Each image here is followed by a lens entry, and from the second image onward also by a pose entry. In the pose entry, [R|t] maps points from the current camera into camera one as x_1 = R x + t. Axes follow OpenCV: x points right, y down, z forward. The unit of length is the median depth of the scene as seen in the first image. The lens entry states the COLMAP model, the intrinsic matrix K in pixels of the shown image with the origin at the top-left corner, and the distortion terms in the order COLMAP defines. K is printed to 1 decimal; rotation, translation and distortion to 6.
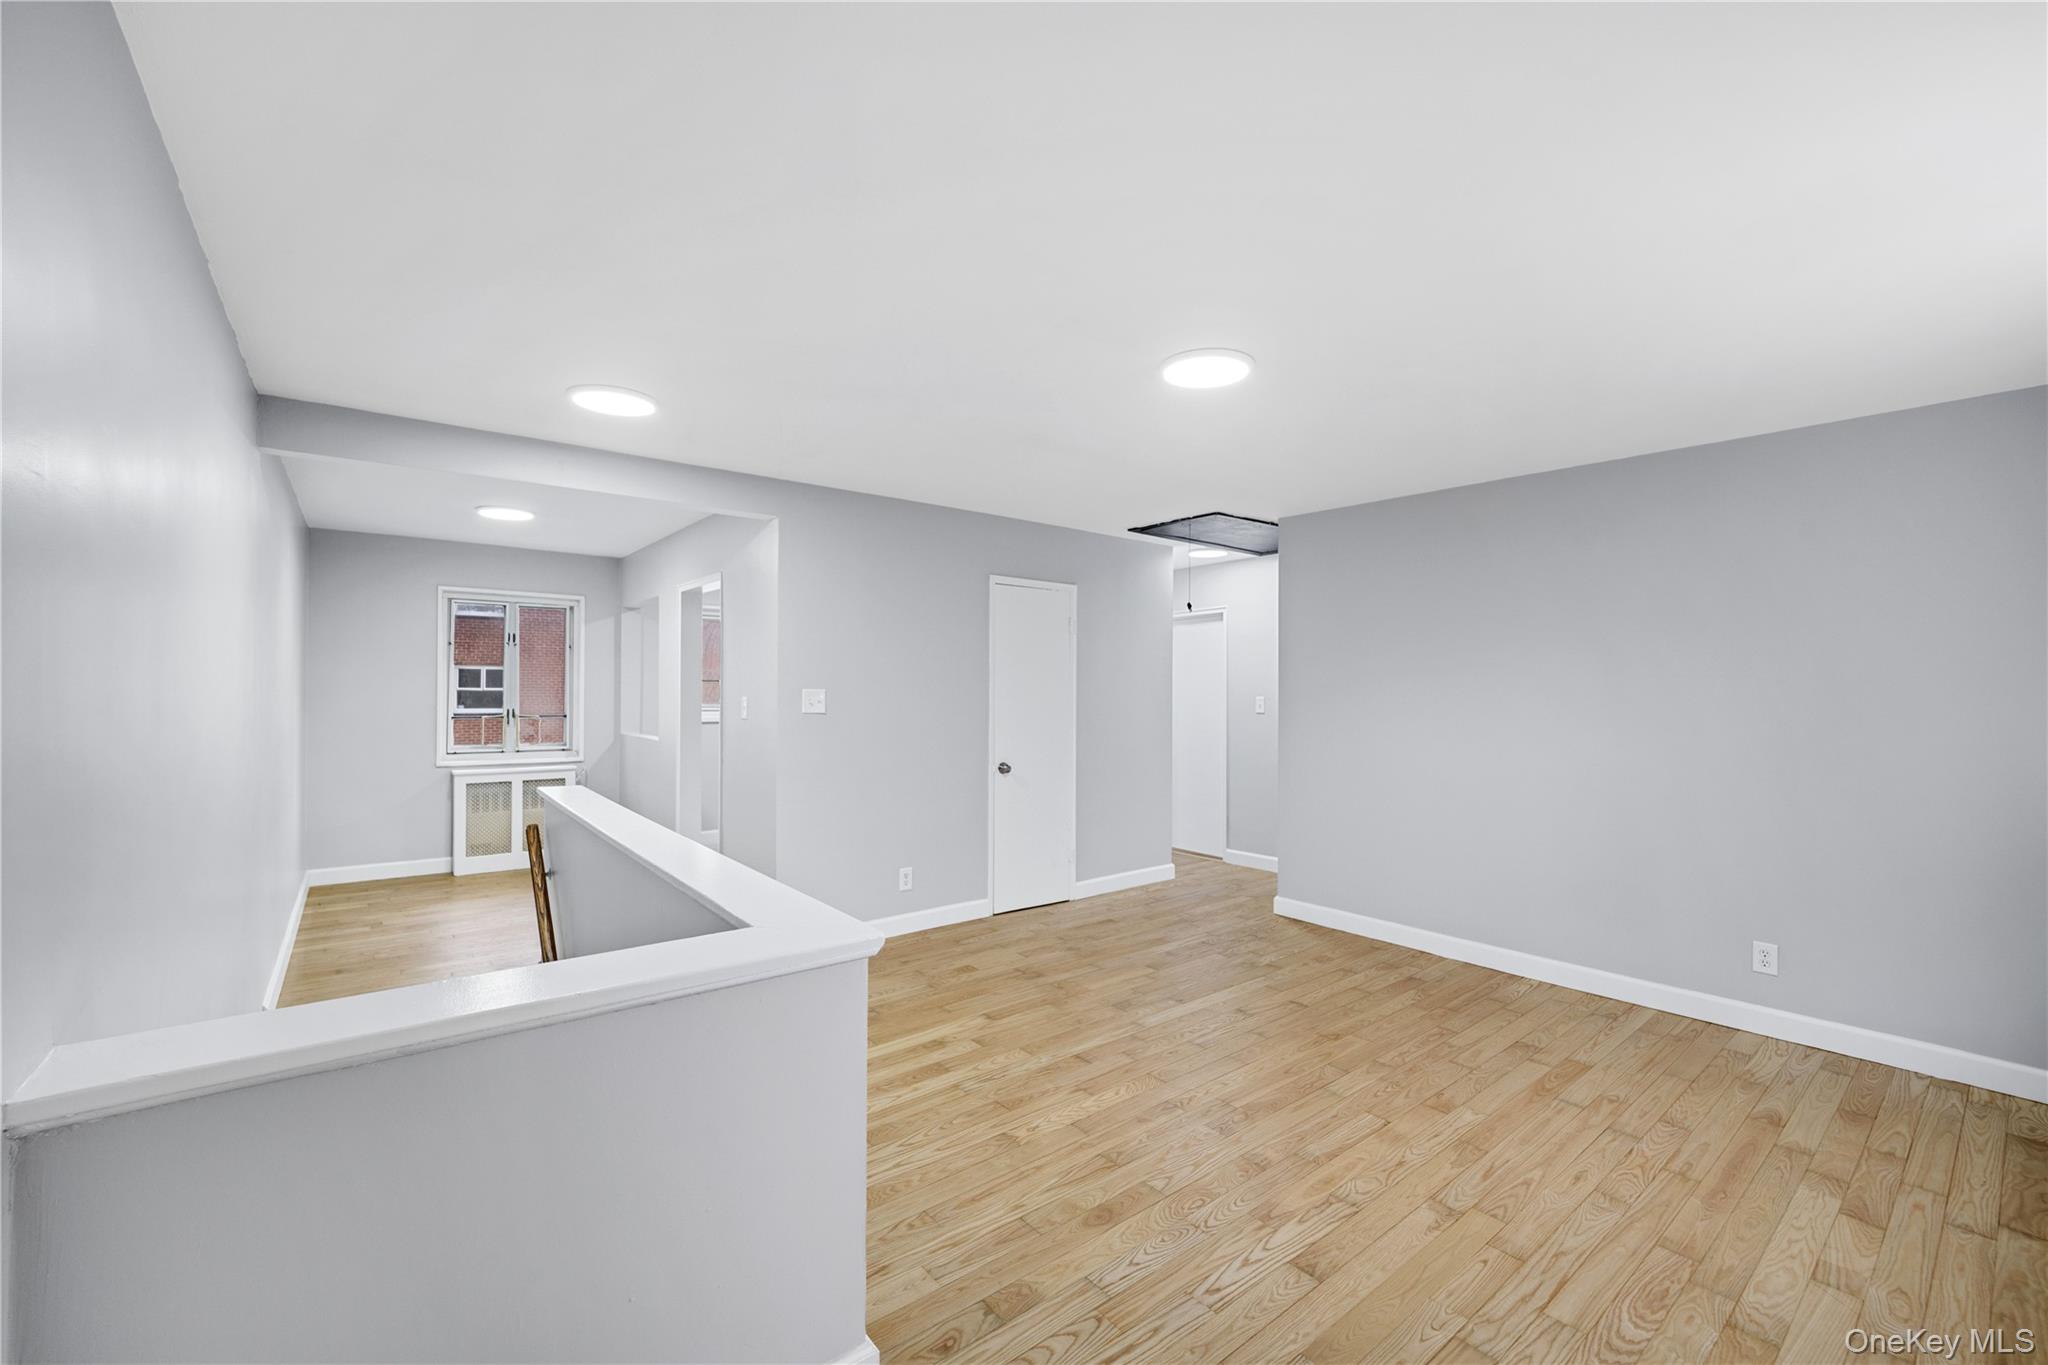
lens RADIAL K [[836.4, 0, 1020.7], [0, 836.4, 691.3], [0, 0, 1]] dist [-0.003884, -0.001217]
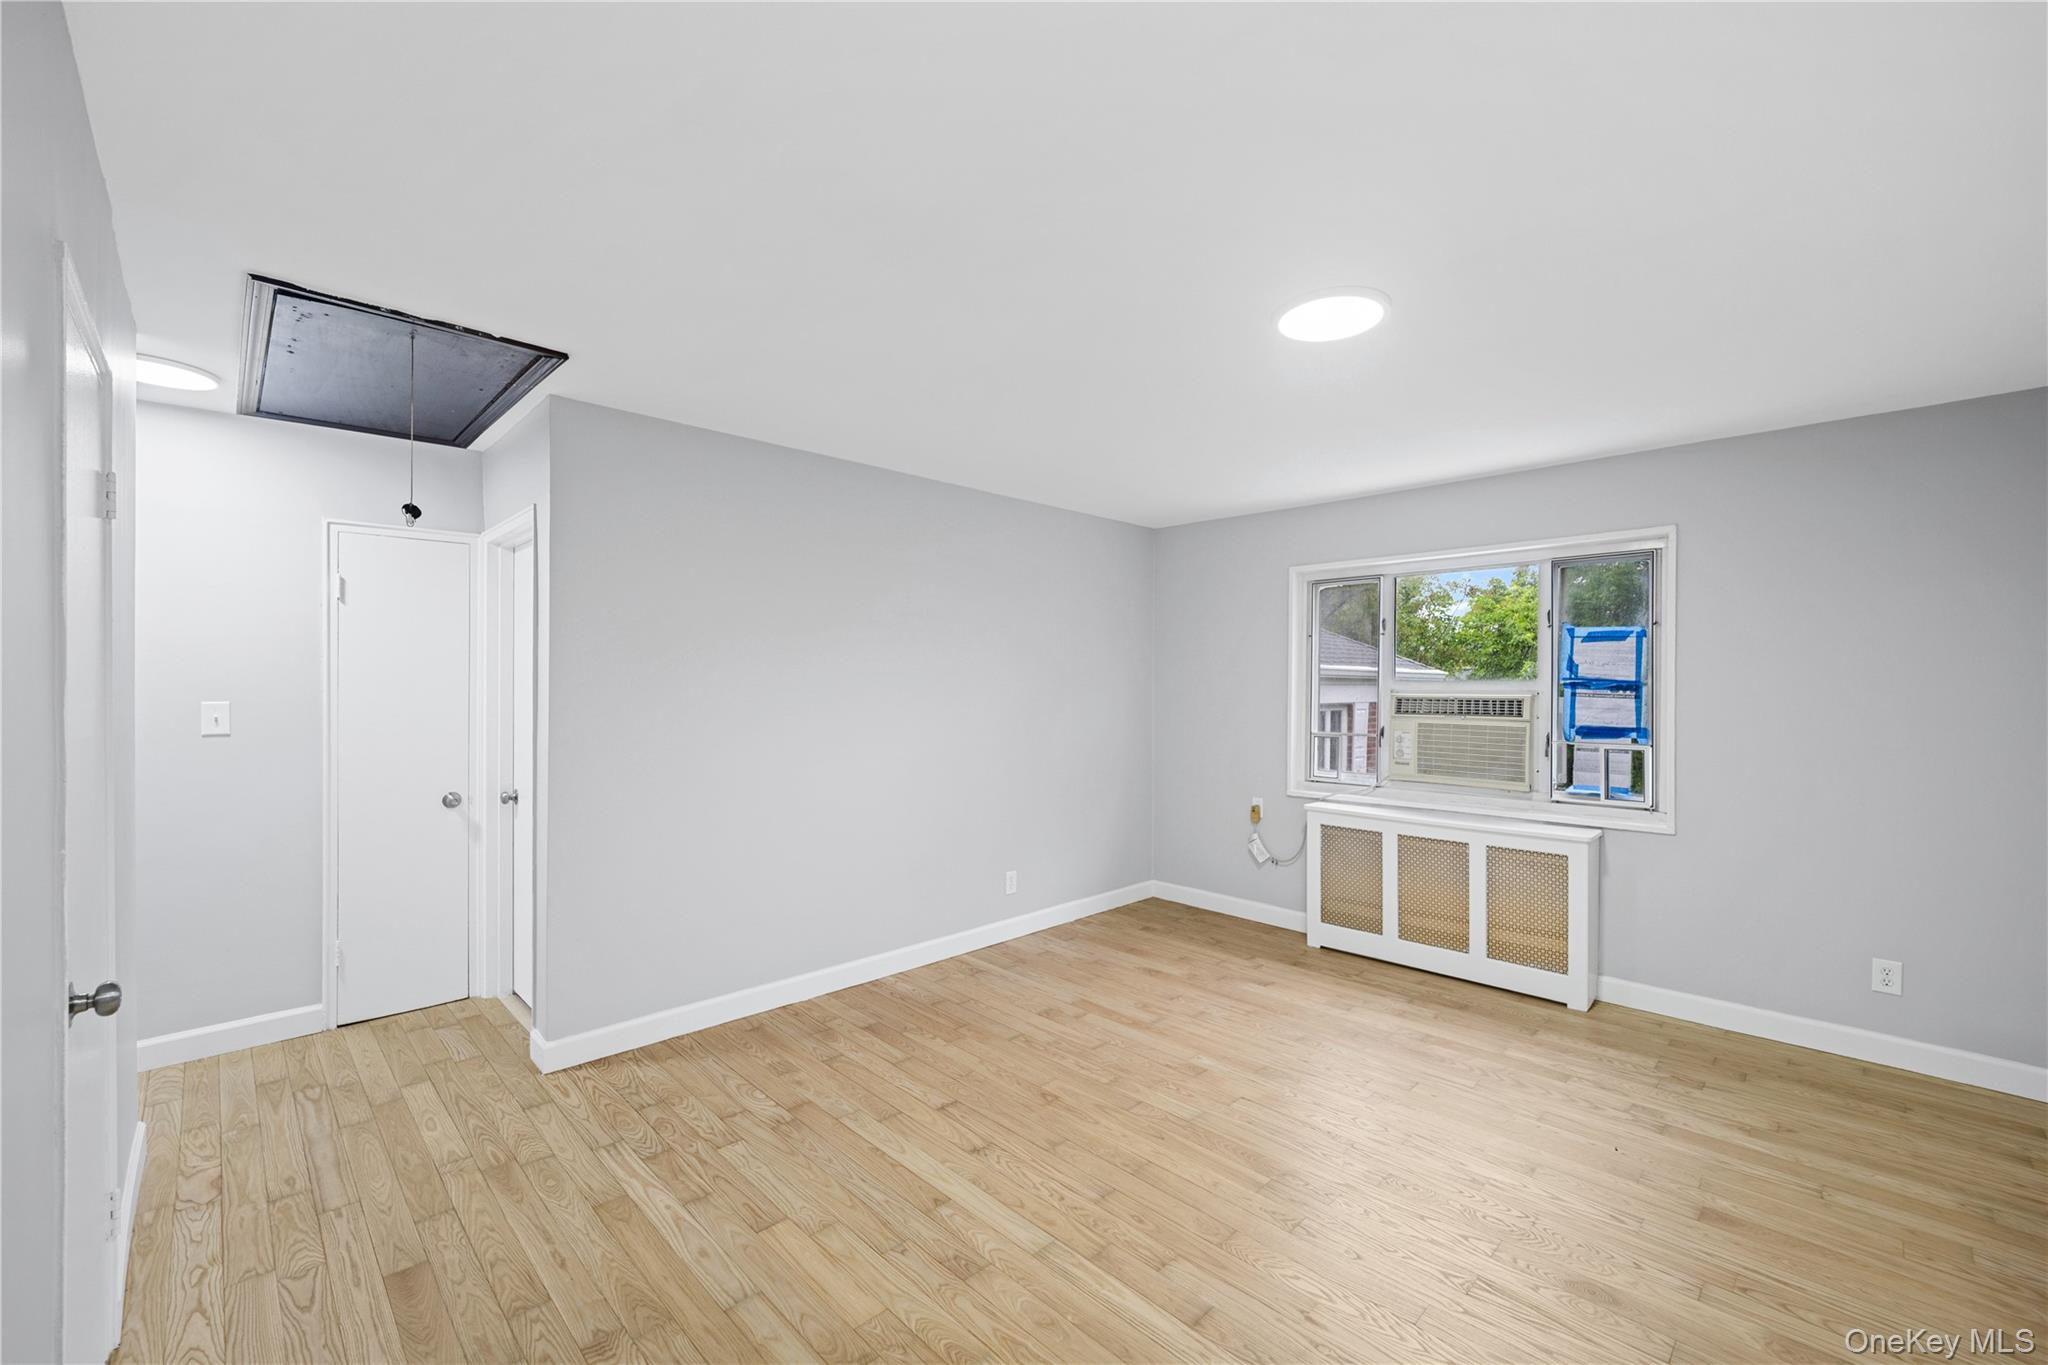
lens RADIAL K [[836.4, 0, 1036.0], [0, 836.4, 696.7], [0, 0, 1]] dist [-0.003884, -0.001217]
pose [[-0.111616, -0.022336, 0.993500, -0.471525], [-0.004119, 0.999749, 0.022013, -0.014389], [-0.993743, -0.001635, -0.111680, 1.131936]]
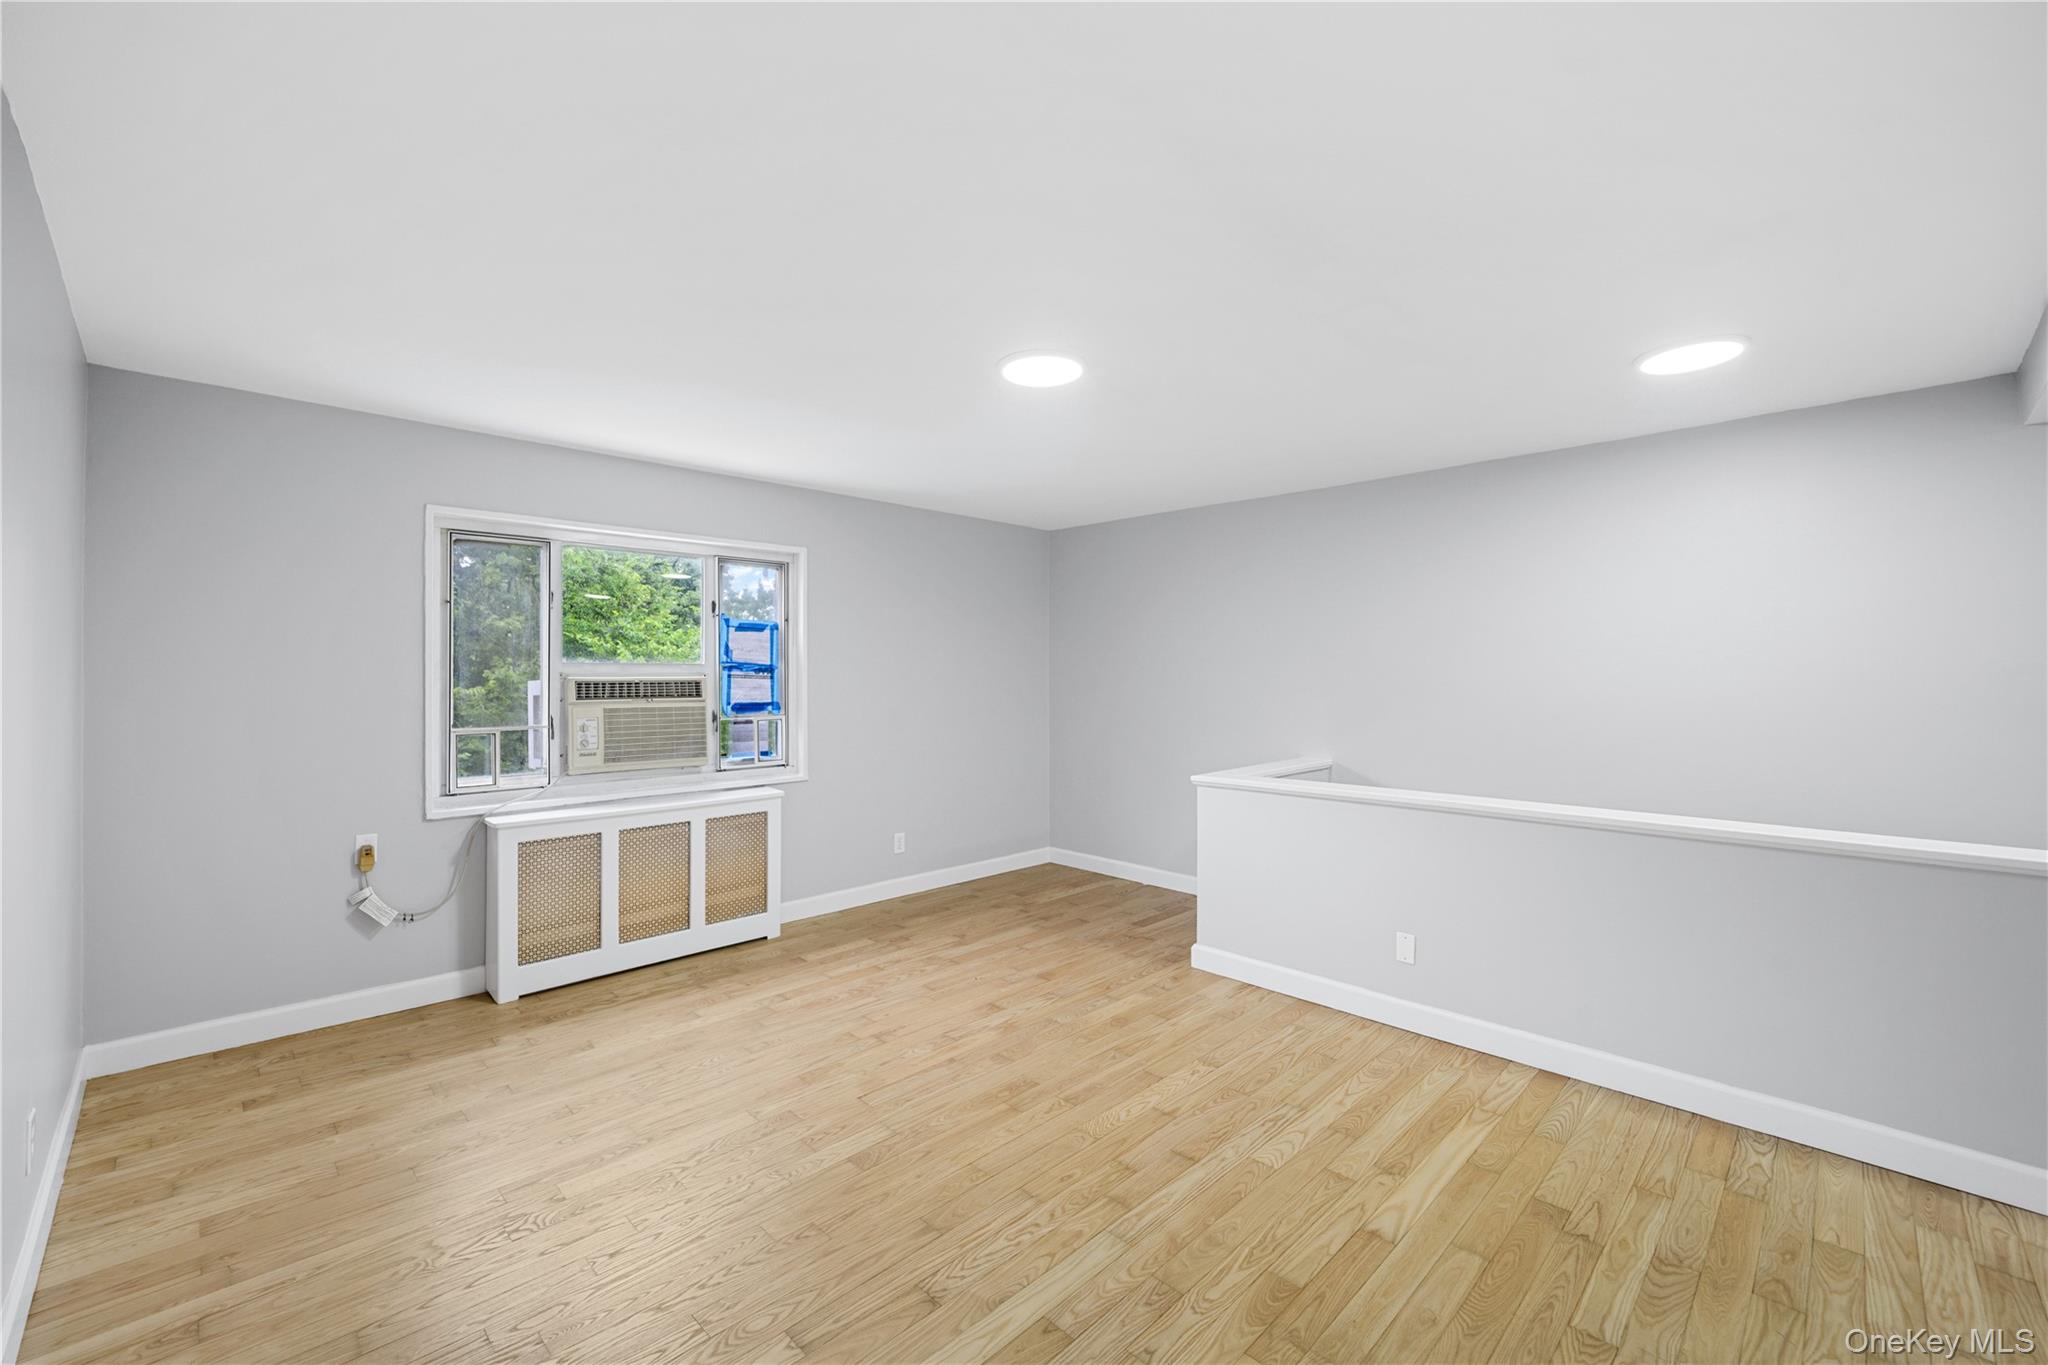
lens RADIAL K [[836.4, 0, 1026.6], [0, 836.4, 677.9], [0, 0, 1]] dist [-0.003884, -0.001217]
pose [[-0.993099, -0.006481, -0.117097, 0.295883], [-0.006923, 0.999970, 0.003369, 0.000438], [0.117072, 0.004156, -0.993115, 1.662790]]
